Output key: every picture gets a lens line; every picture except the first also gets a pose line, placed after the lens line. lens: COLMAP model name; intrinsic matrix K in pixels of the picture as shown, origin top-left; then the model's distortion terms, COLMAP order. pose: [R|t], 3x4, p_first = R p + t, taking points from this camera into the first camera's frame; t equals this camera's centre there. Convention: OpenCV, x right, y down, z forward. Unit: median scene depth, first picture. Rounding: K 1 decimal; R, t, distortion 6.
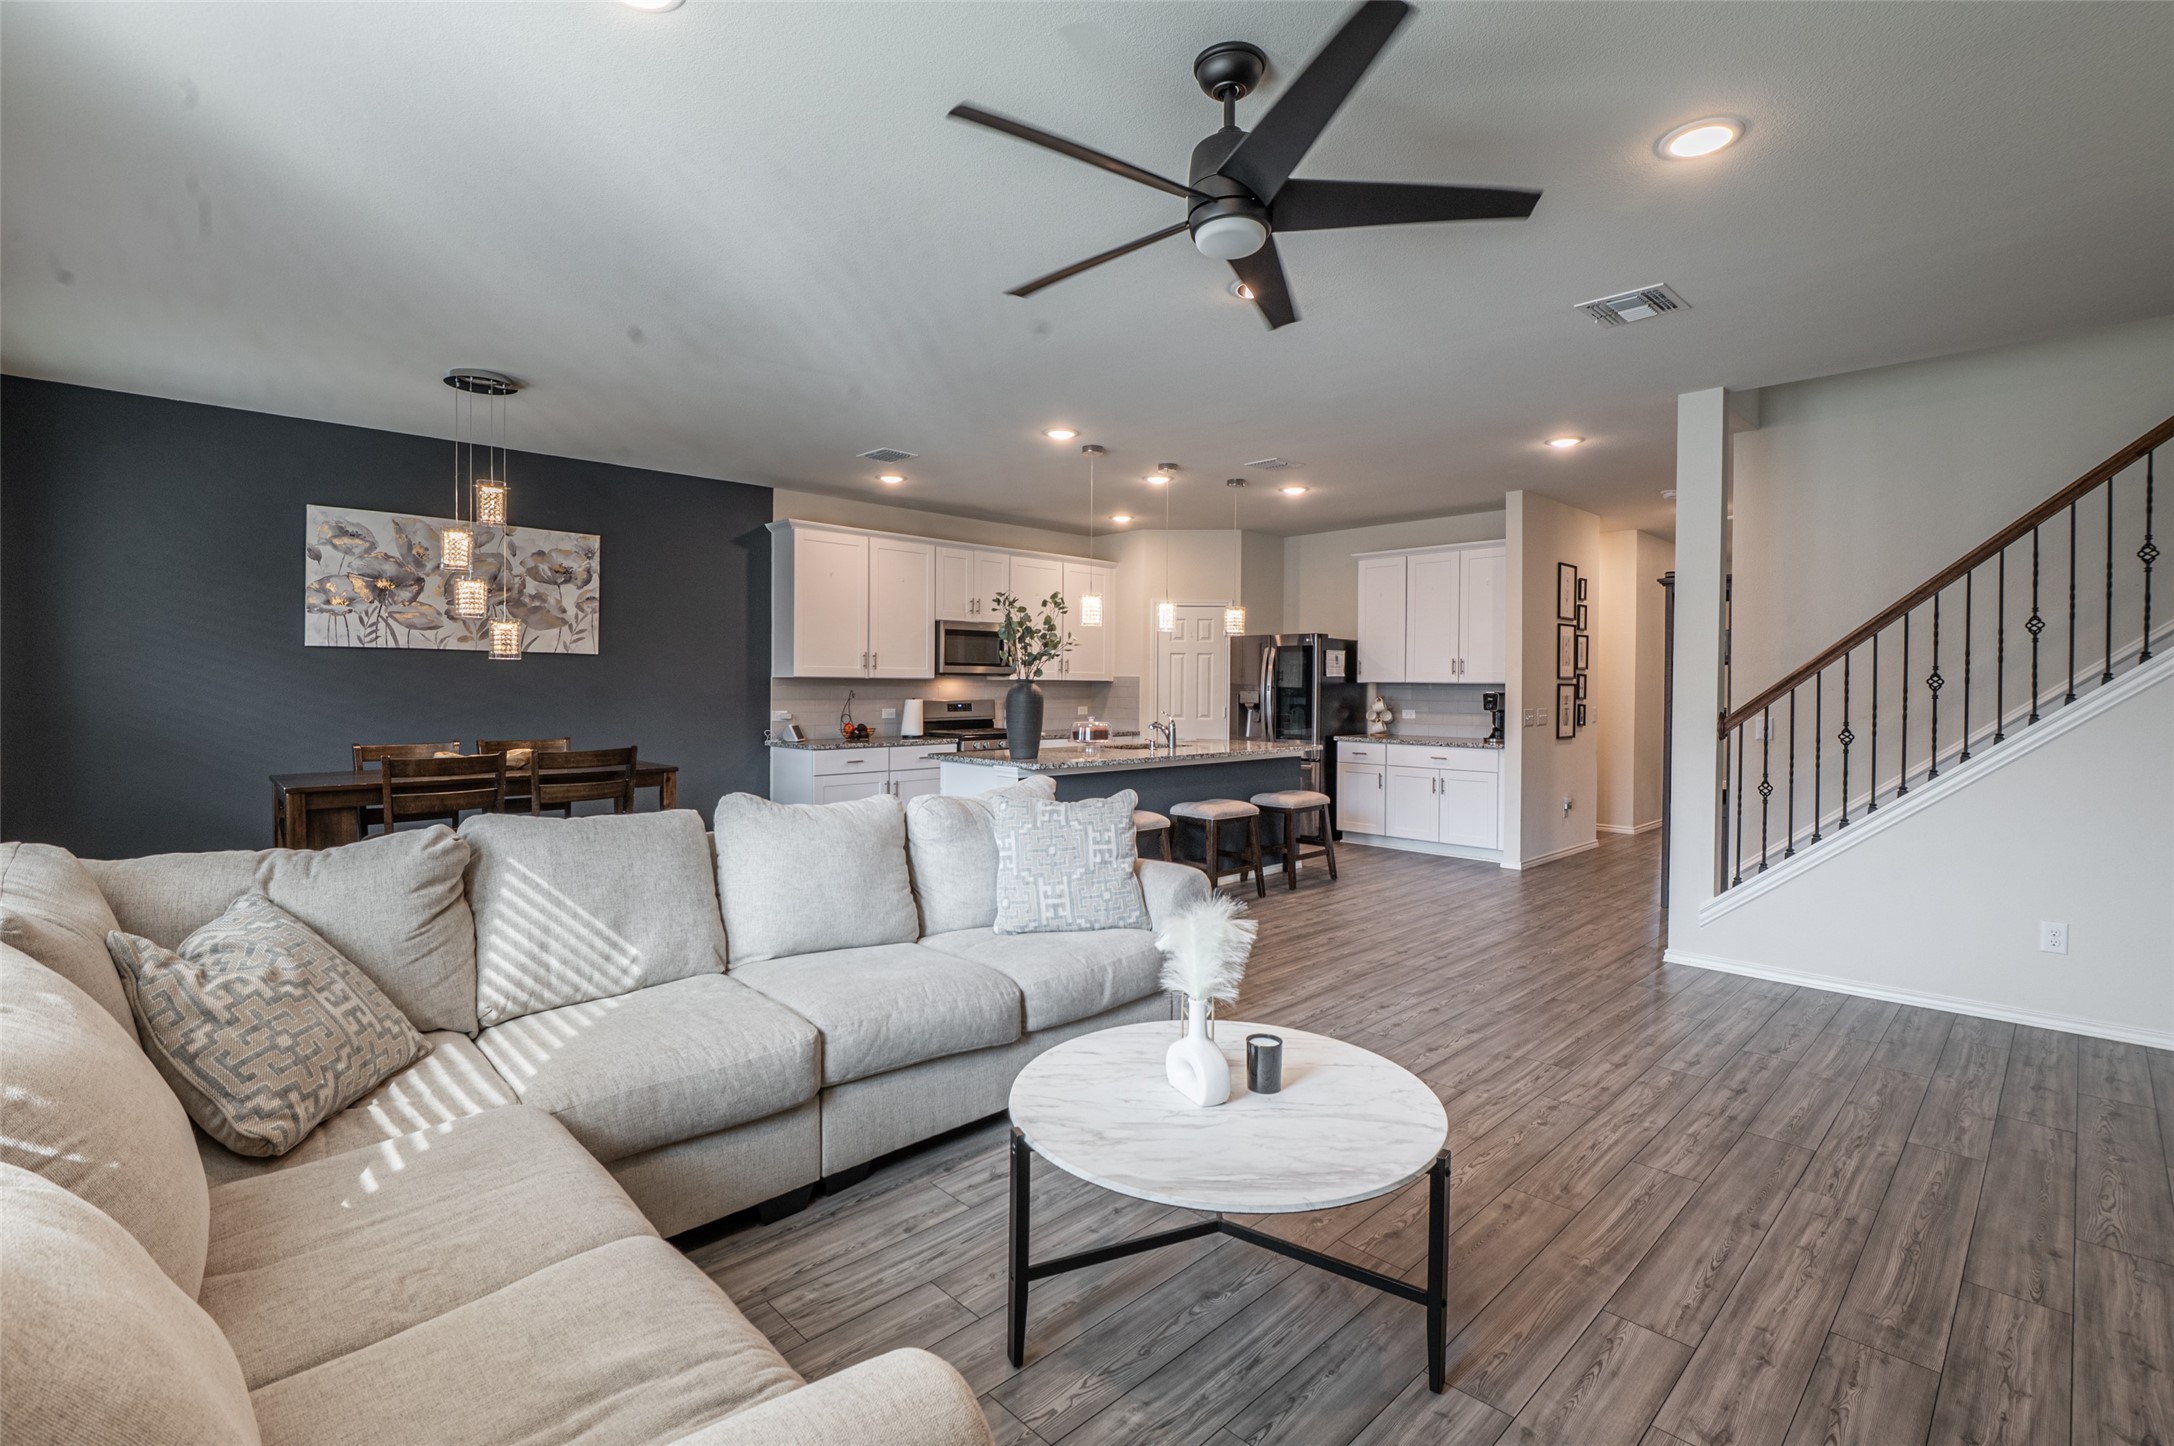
lens RADIAL K [[981.3, 0, 1081.9], [0, 981.3, 704.7], [0, 0, 1]] dist [-0.015022, -0.000592]
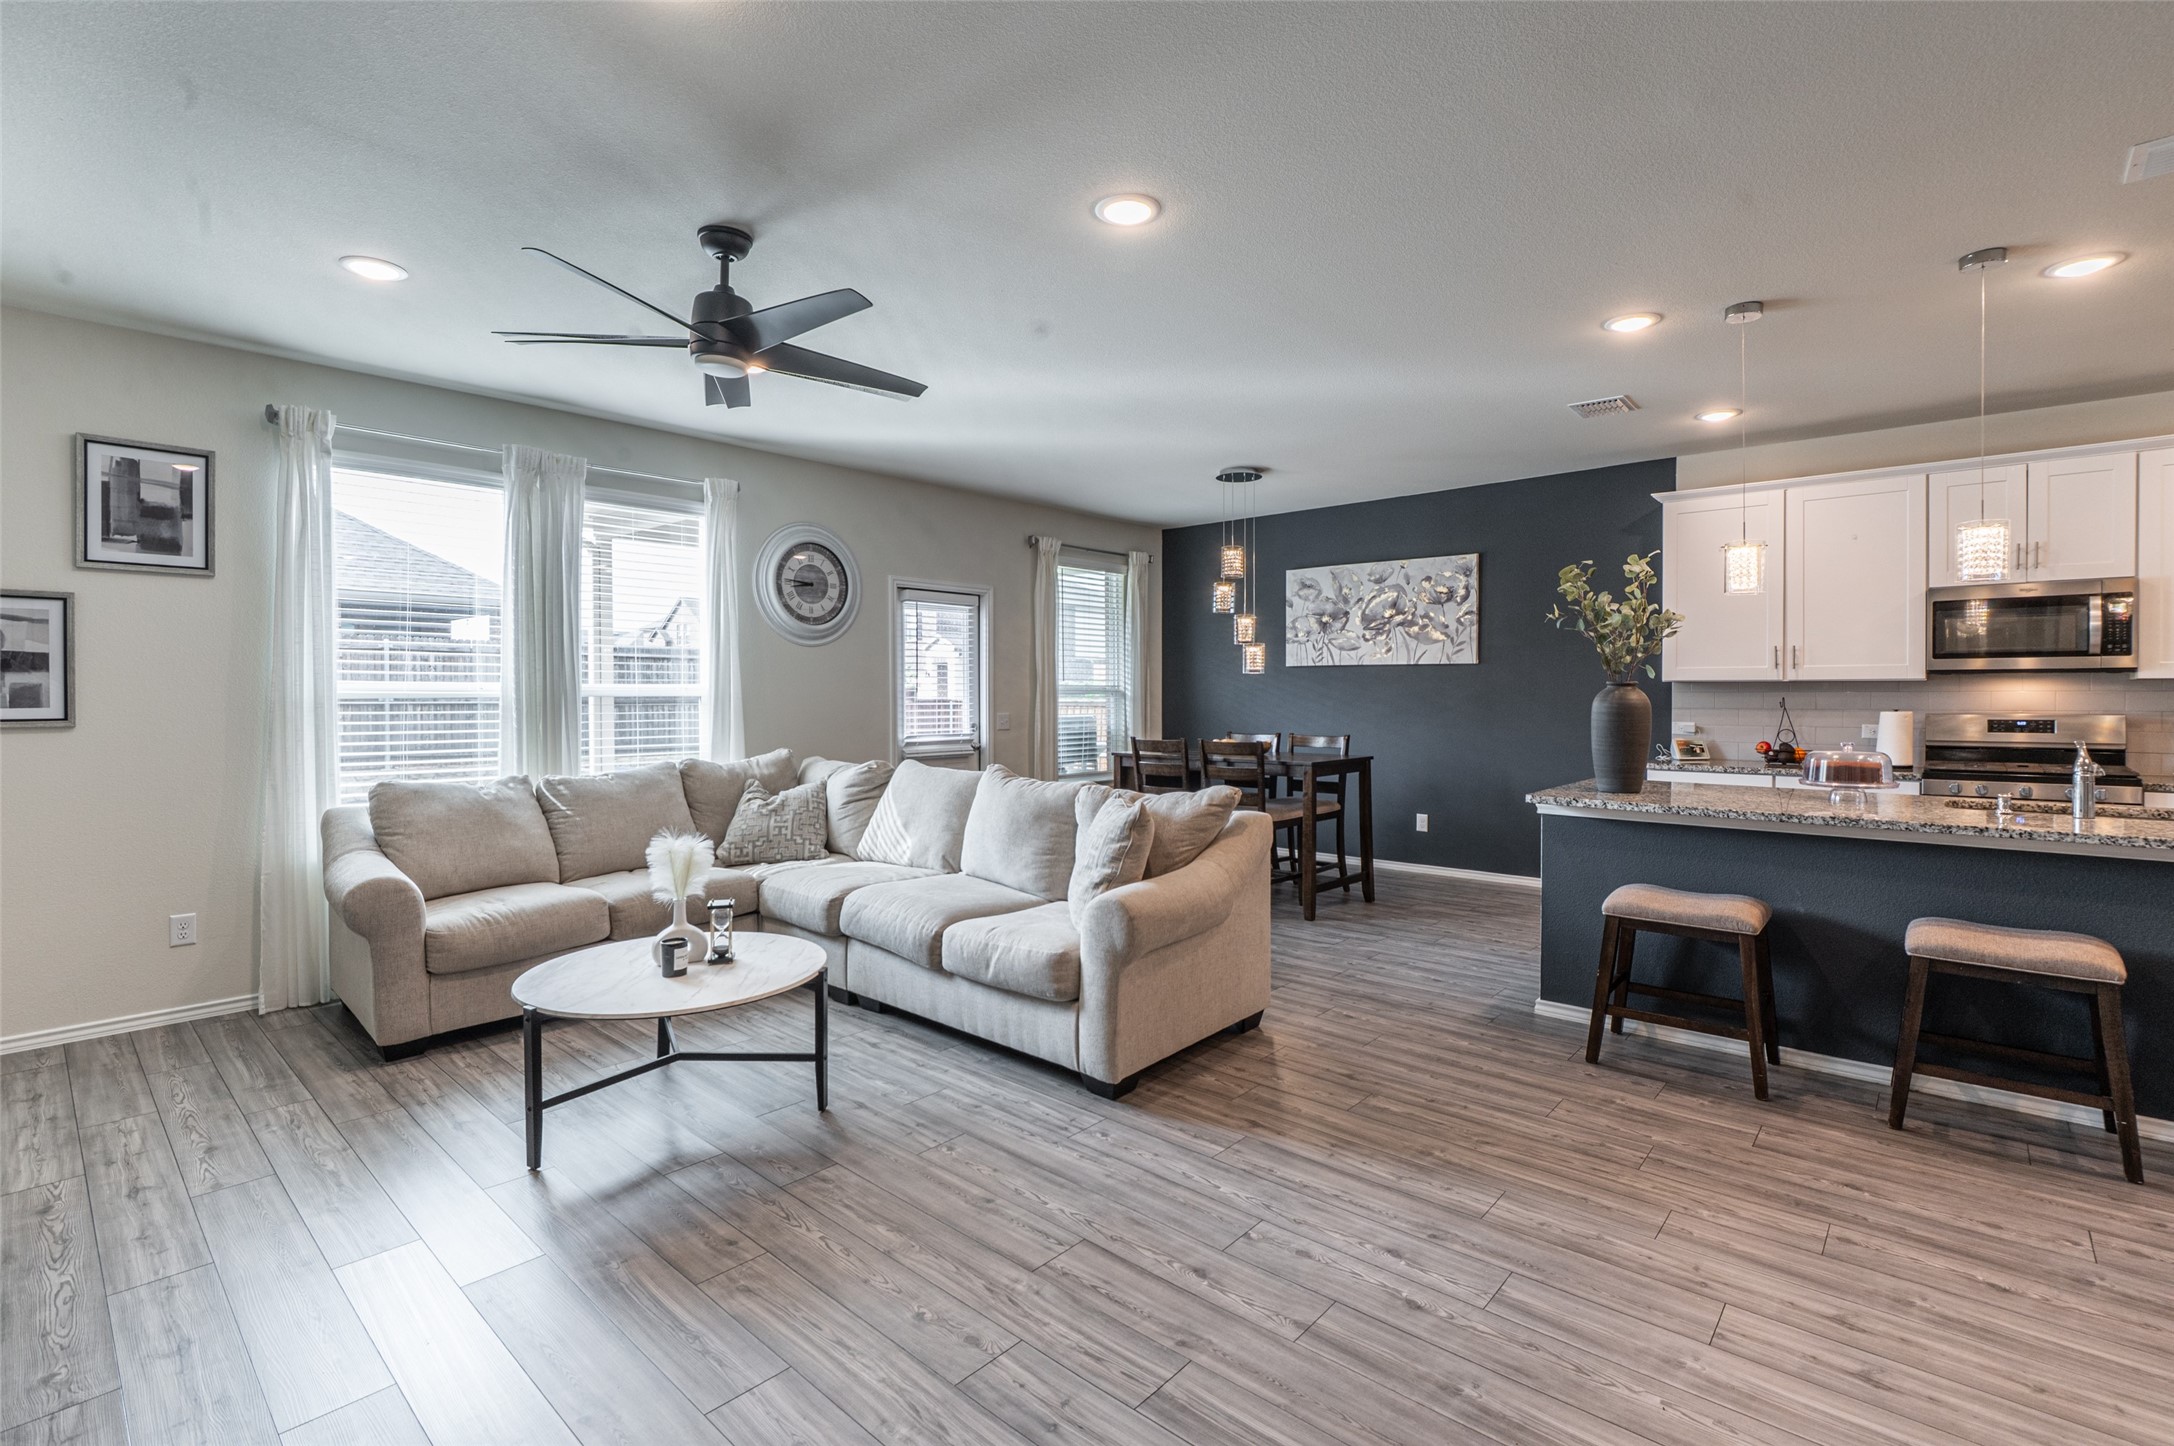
lens RADIAL K [[981.3, 0, 1091.7], [0, 981.3, 706.4], [0, 0, 1]] dist [-0.015022, -0.000592]
pose [[0.075205, 0.009483, -0.997123, 0.472756], [-0.016390, 0.999831, 0.008272, -0.005713], [0.997033, 0.015720, 0.075348, 0.428432]]
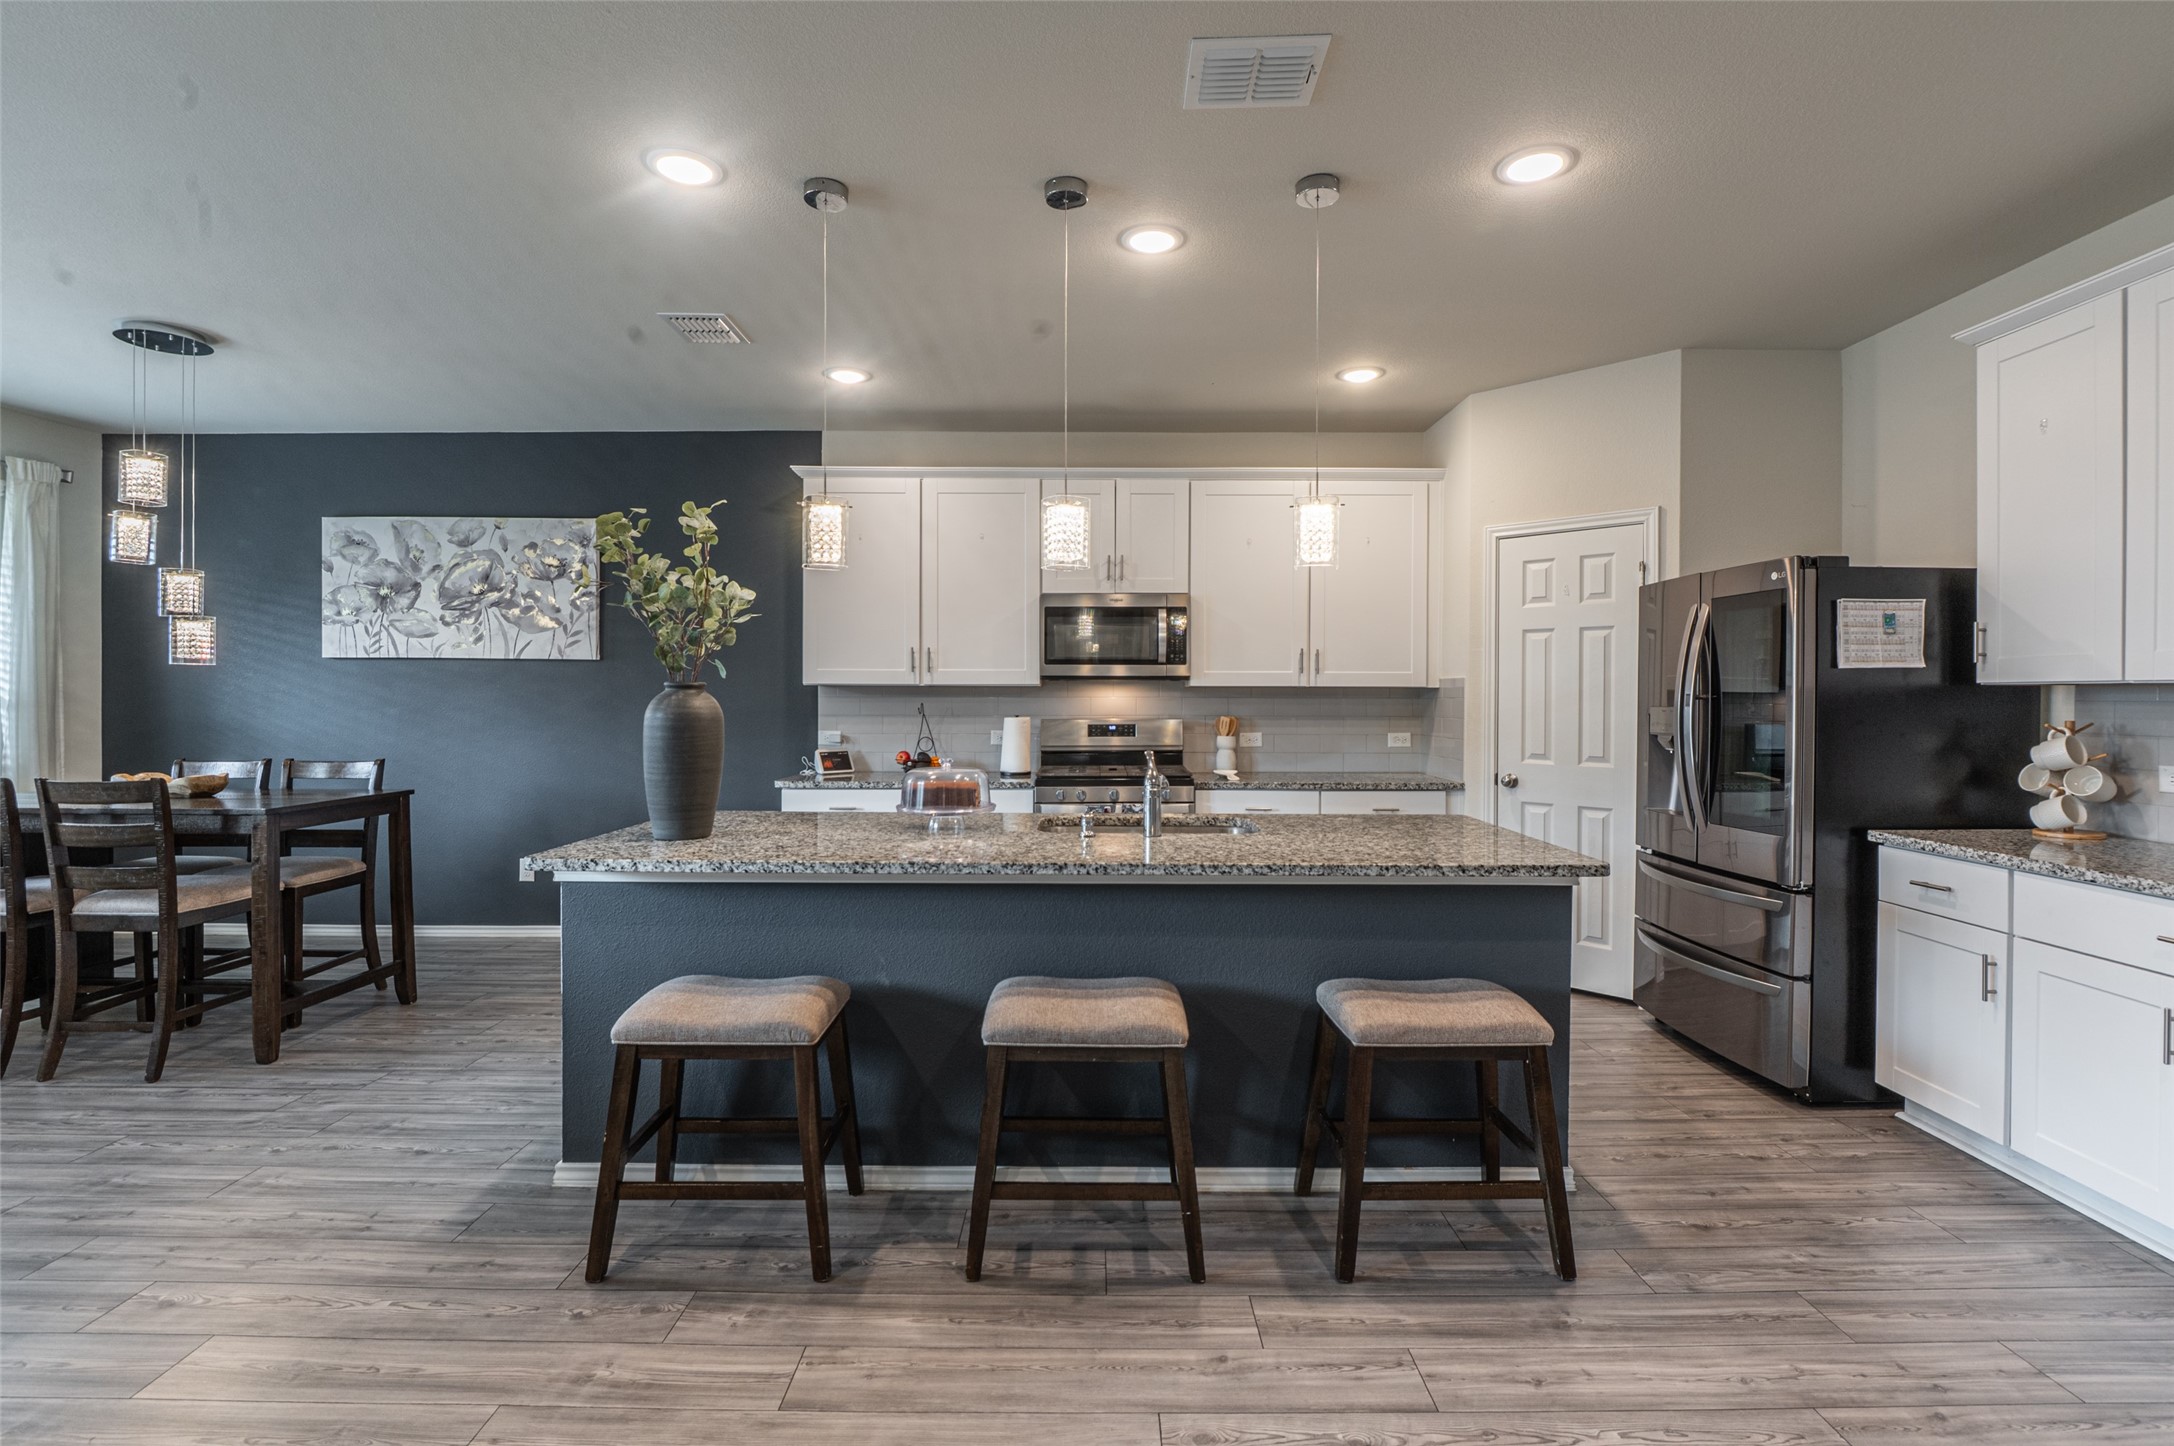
lens RADIAL K [[981.3, 0, 1092.0], [0, 981.3, 703.8], [0, 0, 1]] dist [-0.015022, -0.000592]
pose [[0.720854, 0.001945, -0.693084, 0.338131], [-0.012004, 0.999881, -0.009679, -0.009377], [0.692983, 0.015297, 0.720792, 0.595268]]
